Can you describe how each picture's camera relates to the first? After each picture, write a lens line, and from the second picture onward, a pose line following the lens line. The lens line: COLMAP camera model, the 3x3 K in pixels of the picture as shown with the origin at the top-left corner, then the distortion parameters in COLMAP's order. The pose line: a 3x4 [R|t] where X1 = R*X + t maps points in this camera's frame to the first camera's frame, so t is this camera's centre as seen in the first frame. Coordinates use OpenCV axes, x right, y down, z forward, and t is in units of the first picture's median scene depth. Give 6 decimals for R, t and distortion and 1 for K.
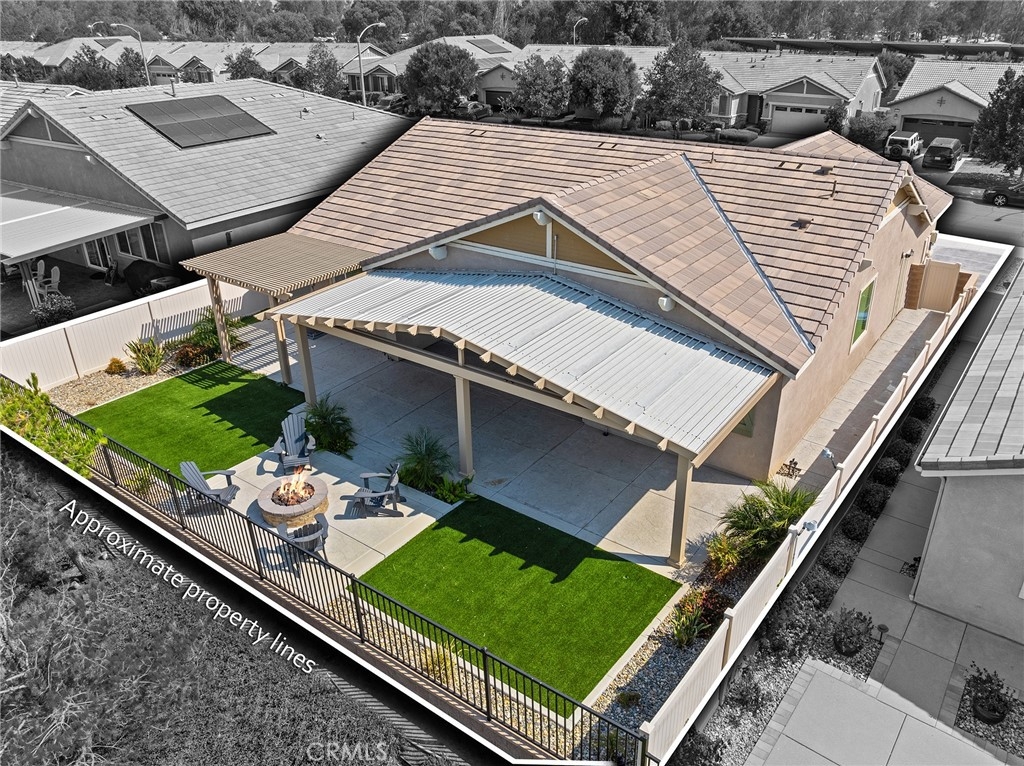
lens RADIAL K [[751.0, 0, 512.0], [0, 751.0, 383.0], [0, 0, 1]] dist [-0.010356, -0.004485]
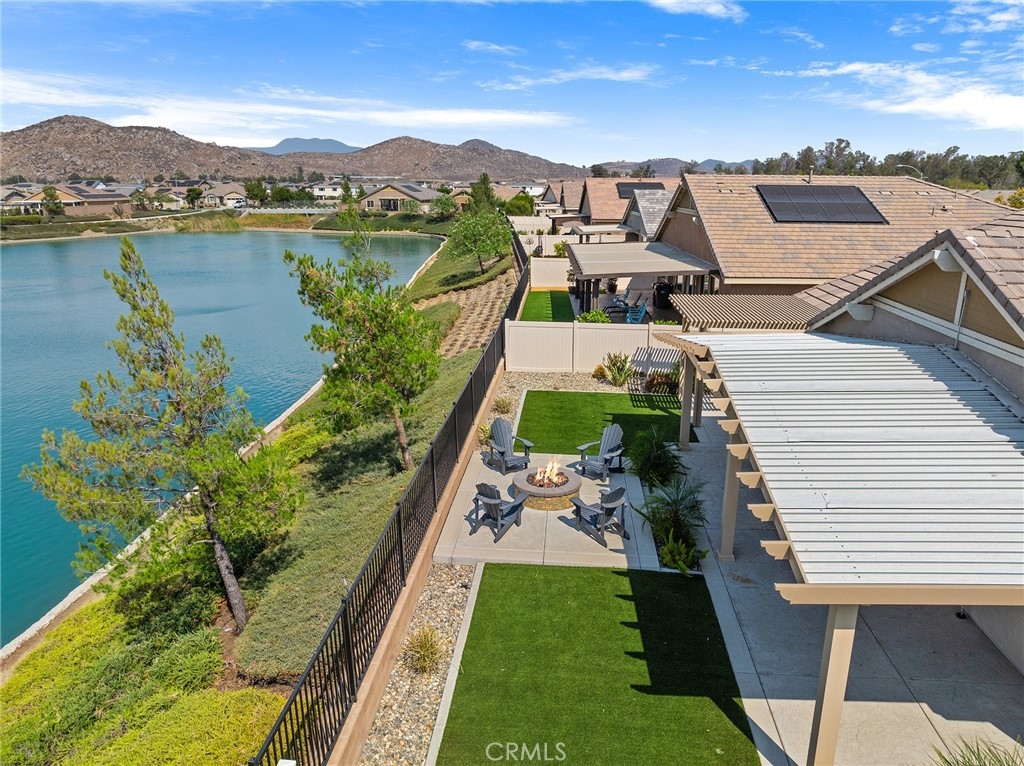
lens RADIAL K [[719.9, 0, 514.3], [0, 719.9, 381.6], [0, 0, 1]] dist [-0.032494, -0.007884]
pose [[0.514293, 0.239726, -0.823428, 0.341794], [-0.395289, 0.918329, 0.020467, 0.022242], [0.761084, 0.314966, 0.567051, 0.310225]]
